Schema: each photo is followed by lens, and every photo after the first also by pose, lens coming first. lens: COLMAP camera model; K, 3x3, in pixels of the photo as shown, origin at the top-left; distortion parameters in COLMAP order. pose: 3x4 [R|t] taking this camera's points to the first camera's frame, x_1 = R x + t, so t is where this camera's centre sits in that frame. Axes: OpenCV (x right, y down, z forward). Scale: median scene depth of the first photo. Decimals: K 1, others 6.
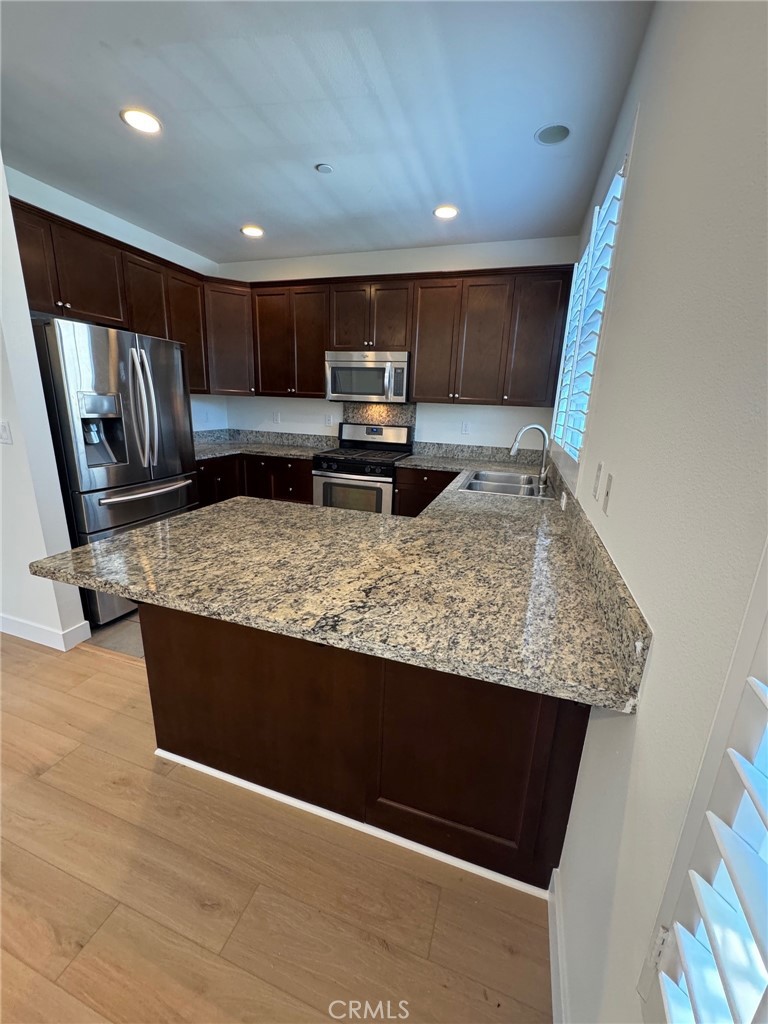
lens RADIAL K [[413.6, 0, 384.0], [0, 413.6, 512.0], [0, 0, 1]] dist [-0.003158, 0.000171]
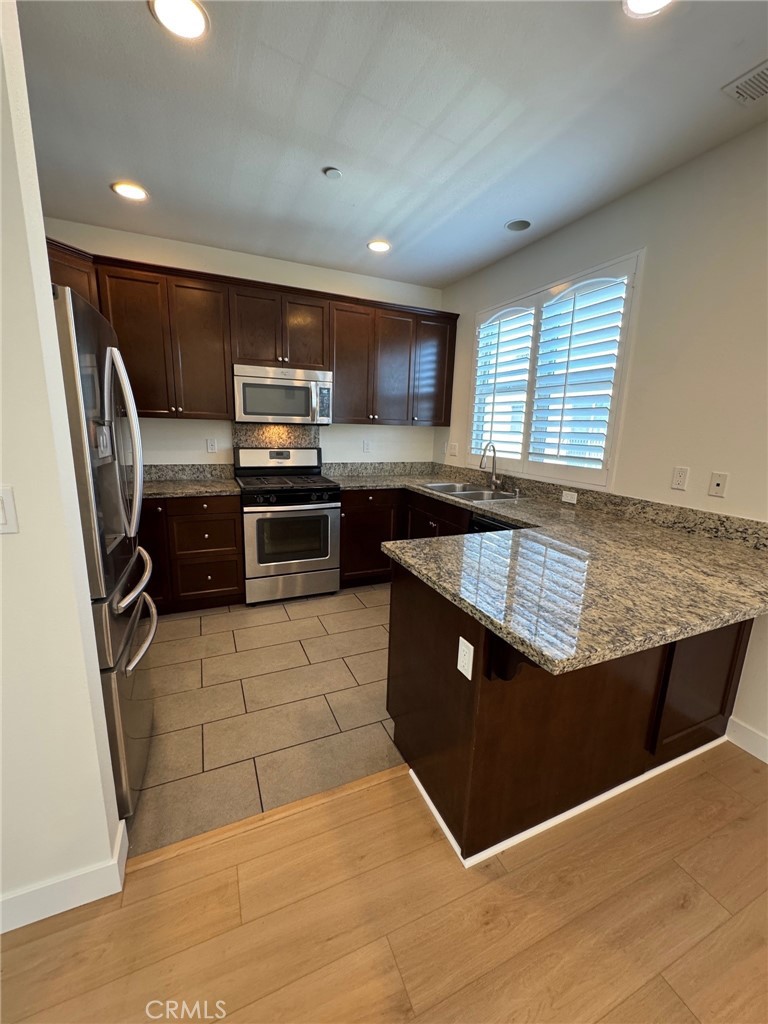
lens RADIAL K [[413.6, 0, 384.0], [0, 413.6, 512.0], [0, 0, 1]] dist [-0.003158, 0.000171]
pose [[0.734987, -0.155172, 0.660088, -0.552455], [0.172796, 0.984187, 0.038957, -0.081512], [-0.655695, 0.085428, 0.750178, 0.219899]]
